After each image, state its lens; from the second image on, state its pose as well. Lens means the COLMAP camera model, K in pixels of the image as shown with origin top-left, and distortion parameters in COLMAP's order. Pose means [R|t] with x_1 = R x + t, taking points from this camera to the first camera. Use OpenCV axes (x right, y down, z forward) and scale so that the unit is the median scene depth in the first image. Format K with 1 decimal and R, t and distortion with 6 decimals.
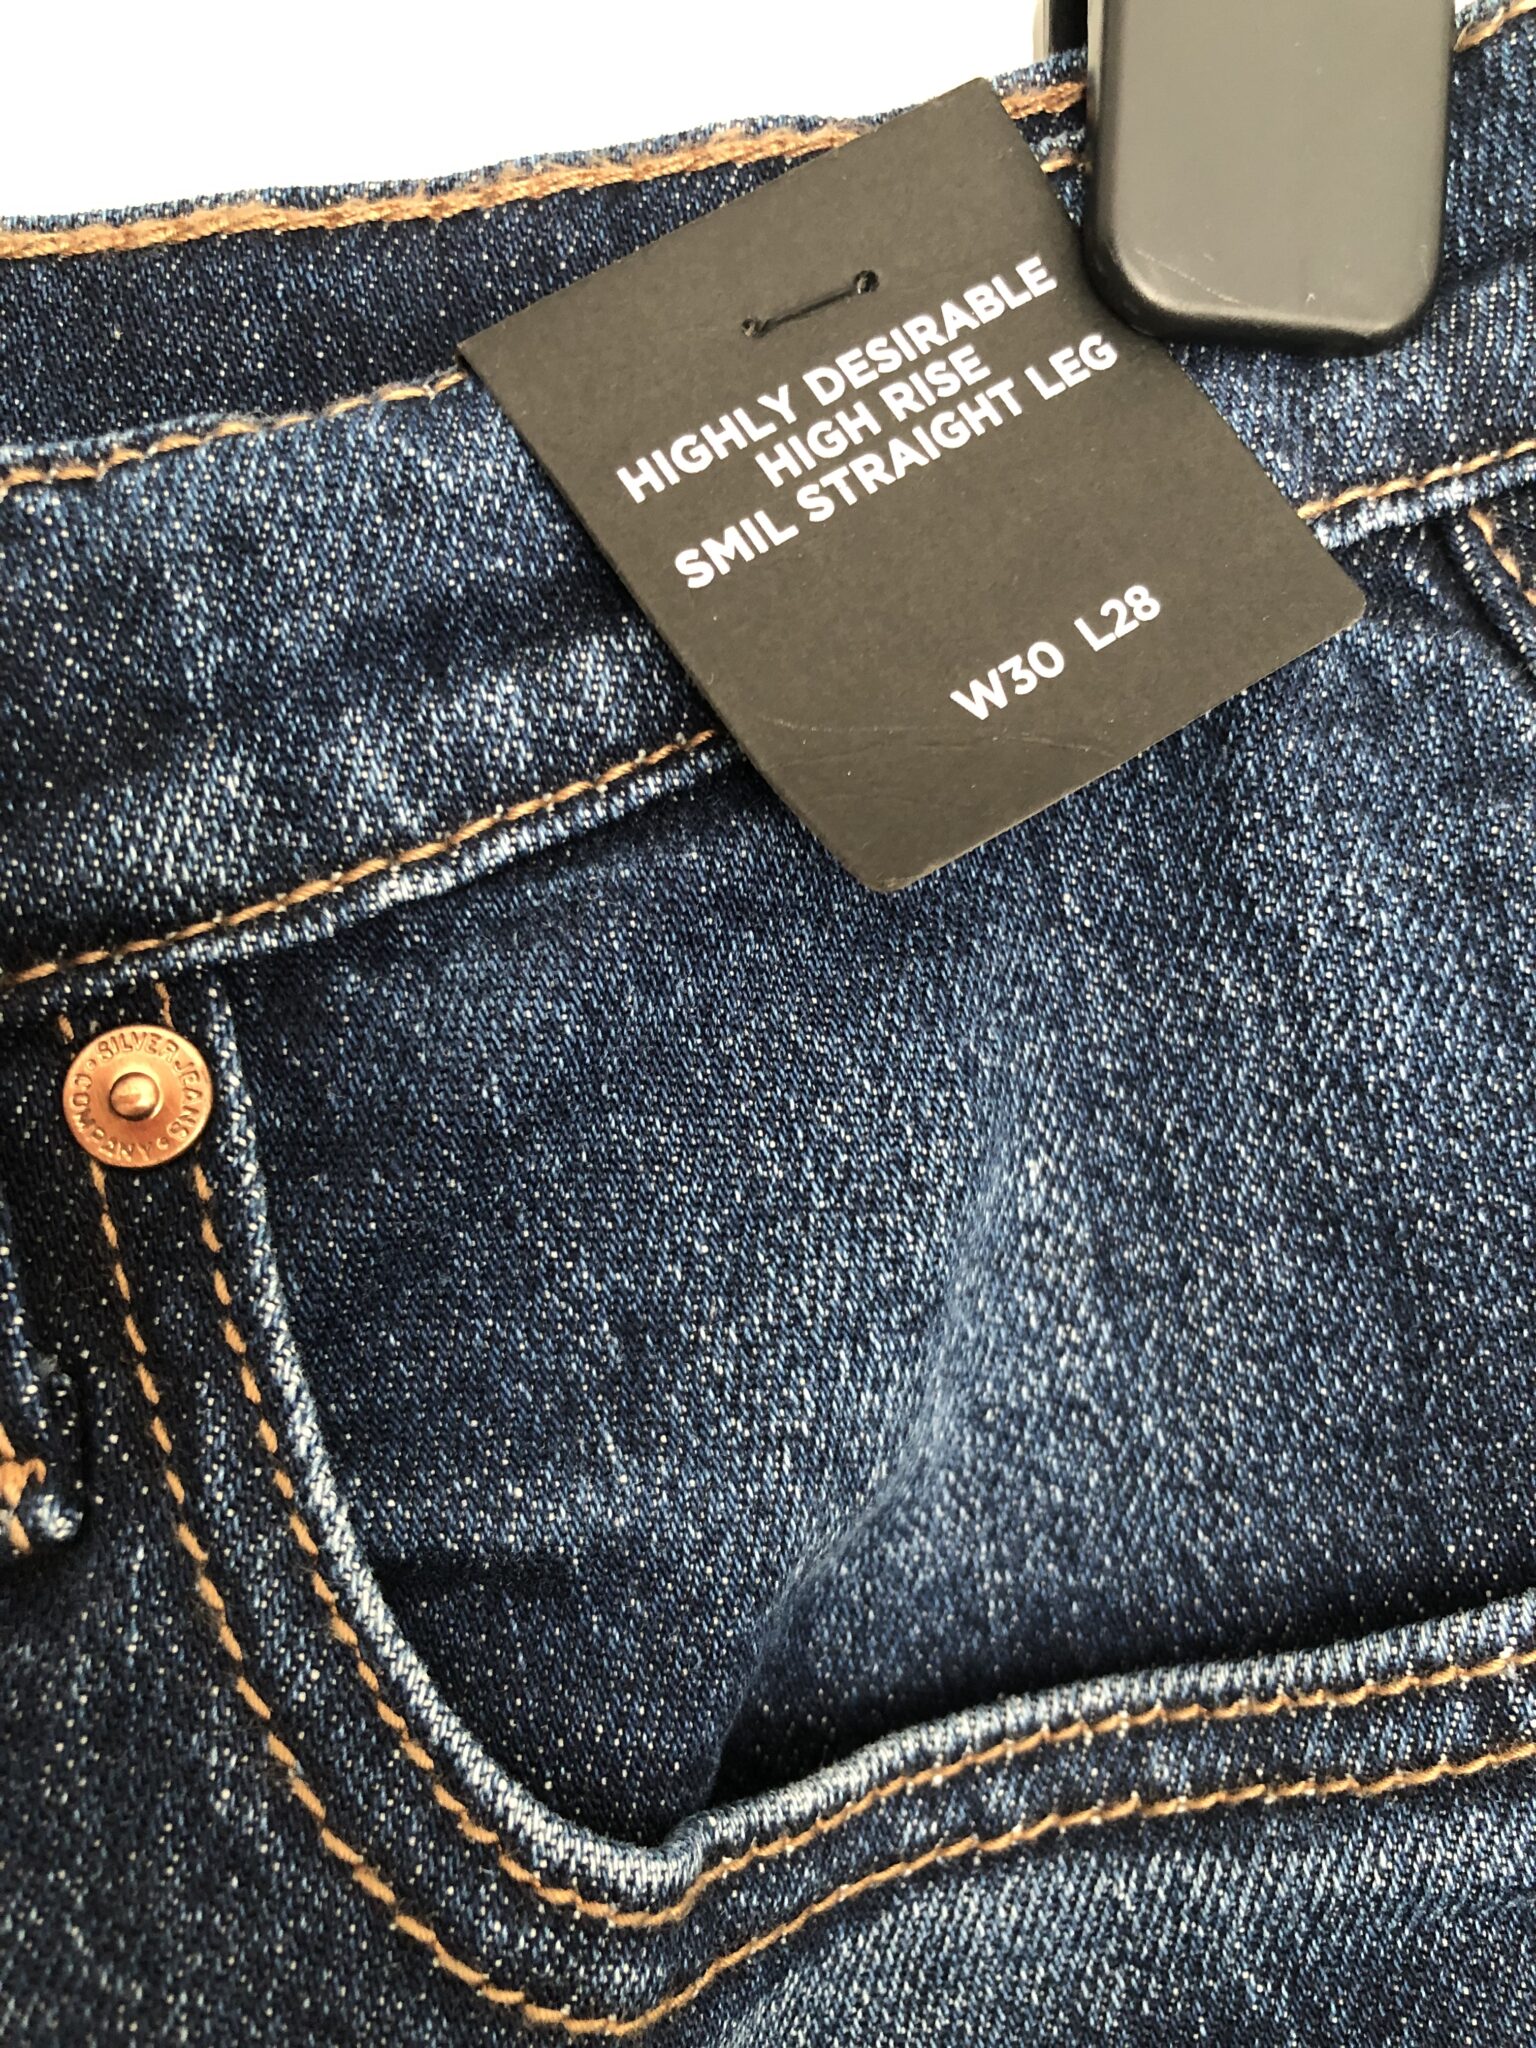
lens RADIAL K [[1664.5, 0, 771.8], [0, 1664.5, 1019.9], [0, 0, 1]] dist [-0.005708, 0.001877]
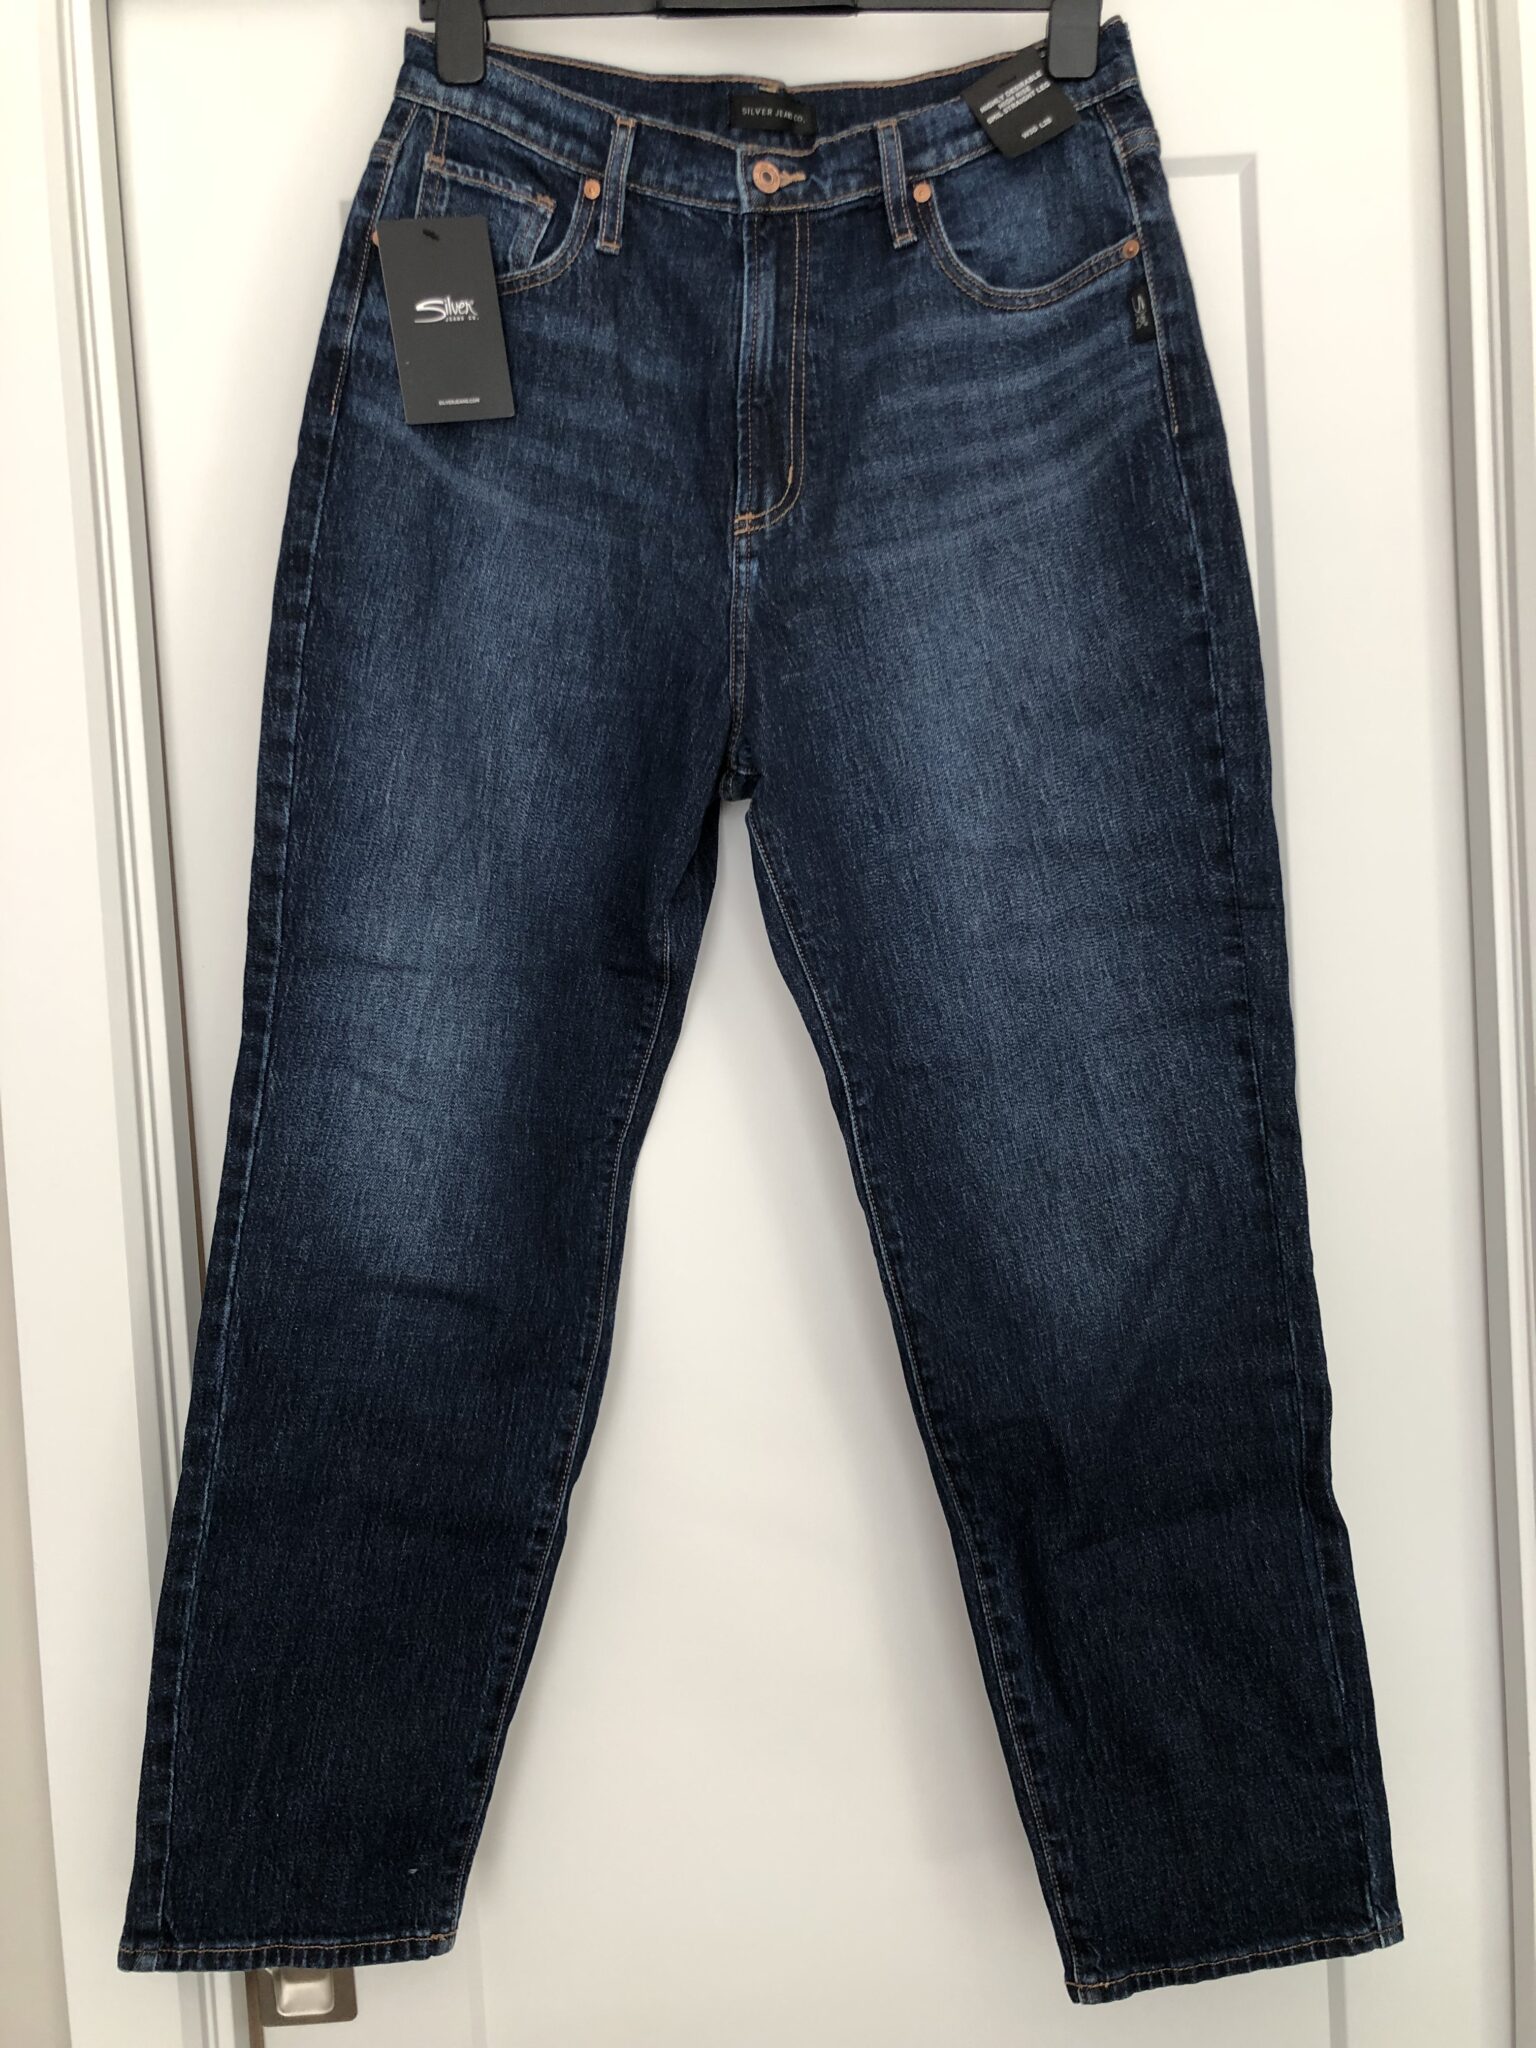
lens RADIAL K [[1664.5, 0, 767.7], [0, 1664.5, 1029.3], [0, 0, 1]] dist [-0.005708, 0.001877]
pose [[0.969224, 0.039731, -0.242955, 0.999642], [0.006586, 0.982353, 0.186921, 2.436805], [0.246094, -0.182768, 0.951858, -7.410063]]
